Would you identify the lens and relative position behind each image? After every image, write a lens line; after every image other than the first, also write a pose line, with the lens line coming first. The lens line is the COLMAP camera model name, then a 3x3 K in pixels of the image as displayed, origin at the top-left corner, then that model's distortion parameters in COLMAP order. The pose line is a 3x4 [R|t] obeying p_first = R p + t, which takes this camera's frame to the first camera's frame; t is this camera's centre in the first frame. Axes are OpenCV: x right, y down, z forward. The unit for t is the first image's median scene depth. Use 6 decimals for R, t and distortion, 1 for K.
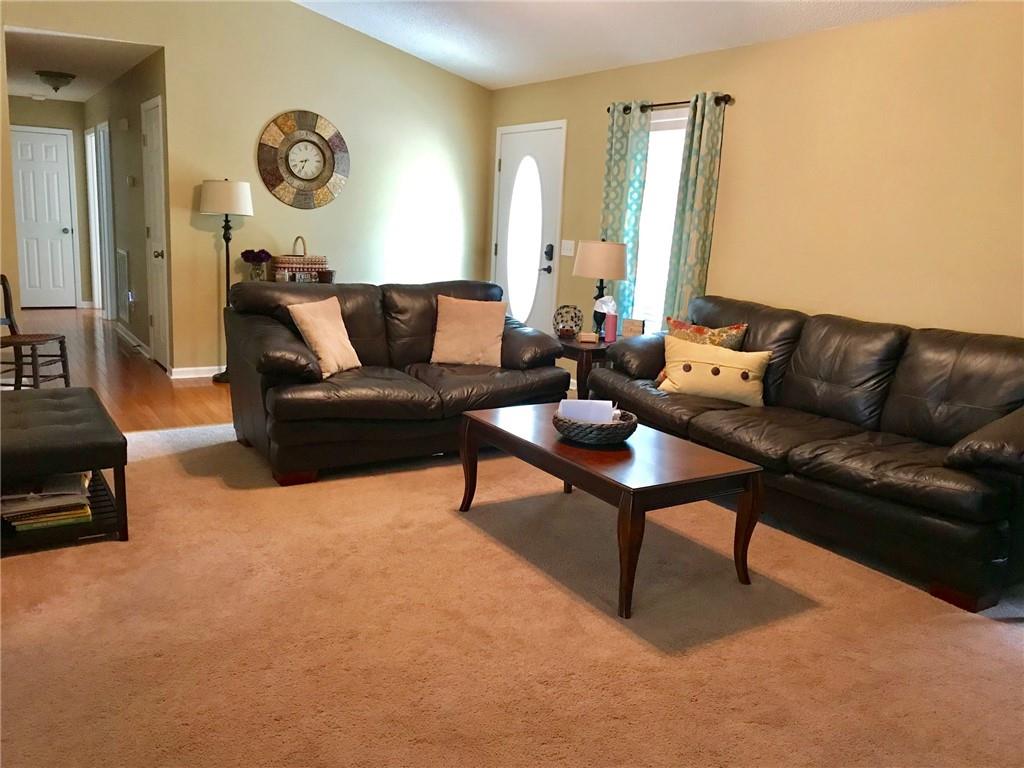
lens RADIAL K [[836.7, 0, 515.8], [0, 836.7, 378.2], [0, 0, 1]] dist [0.113142, -0.248257]
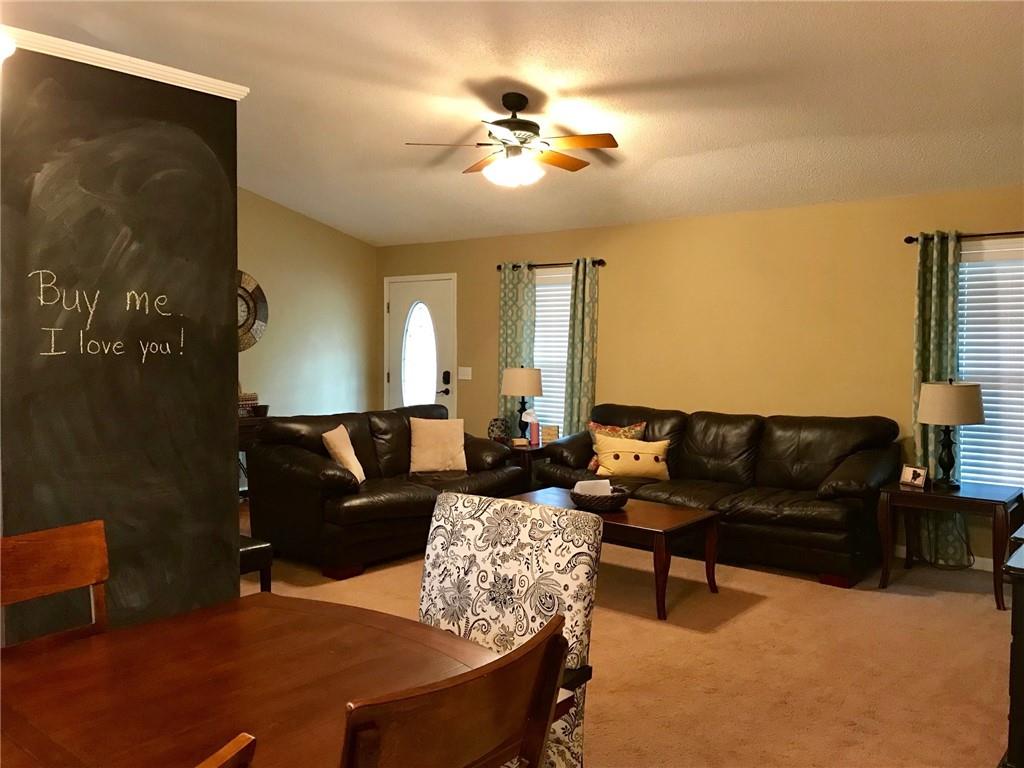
lens RADIAL K [[836.7, 0, 515.8], [0, 836.7, 378.2], [0, 0, 1]] dist [0.113142, -0.248257]
pose [[0.949947, -0.055435, 0.307452, -0.311757], [0.097348, 0.987658, -0.122700, 0.011258], [-0.296856, 0.146489, 0.943619, -0.222387]]
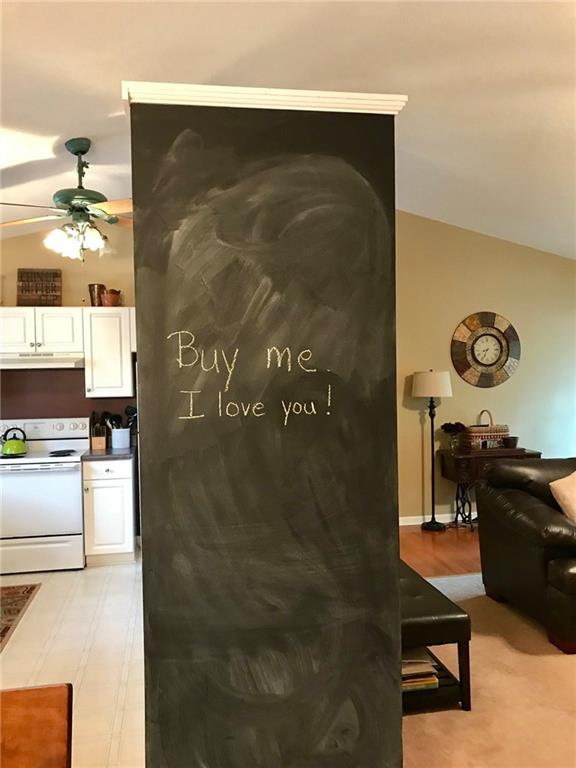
lens RADIAL K [[627.6, 0, 288.0], [0, 627.6, 387.9], [0, 0, 1]] dist [0.113142, -0.248257]
pose [[0.925358, -0.056569, -0.374850, -0.222051], [-0.007107, 0.986041, -0.166349, -0.055620], [0.379027, 0.156596, 0.912039, 0.050221]]
